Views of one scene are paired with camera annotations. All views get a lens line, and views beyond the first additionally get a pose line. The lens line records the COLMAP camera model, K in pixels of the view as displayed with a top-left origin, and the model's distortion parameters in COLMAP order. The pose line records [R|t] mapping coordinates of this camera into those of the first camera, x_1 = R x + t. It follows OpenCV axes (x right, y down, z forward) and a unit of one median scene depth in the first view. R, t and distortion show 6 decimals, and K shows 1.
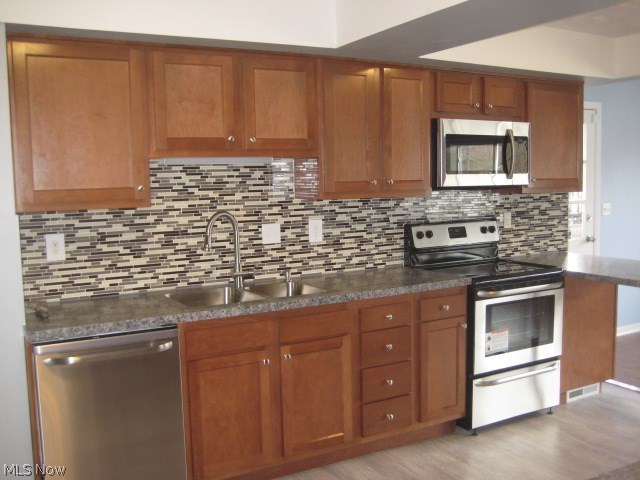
lens RADIAL K [[666.6, 0, 324.2], [0, 666.6, 244.8], [0, 0, 1]] dist [-0.105672, 0.000000]
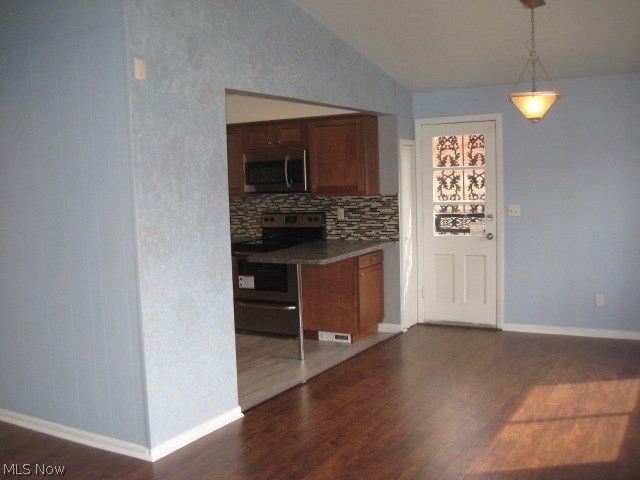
lens RADIAL K [[666.6, 0, 319.7], [0, 666.6, 240.5], [0, 0, 1]] dist [-0.105672, 0.000000]
pose [[0.520639, 0.081638, -0.849865, 1.752299], [-0.058763, 0.996484, 0.059723, -0.074814], [0.851752, 0.018846, 0.523606, 0.232986]]
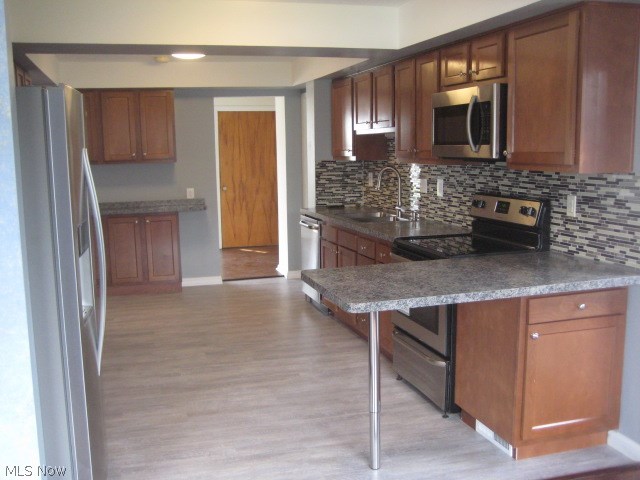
lens RADIAL K [[666.6, 0, 321.7], [0, 666.6, 242.9], [0, 0, 1]] dist [-0.105672, 0.000000]
pose [[-0.225578, 0.164431, -0.960248, 1.253132], [-0.070620, 0.980301, 0.184454, -0.133621], [0.971662, 0.109422, -0.209522, 1.035265]]
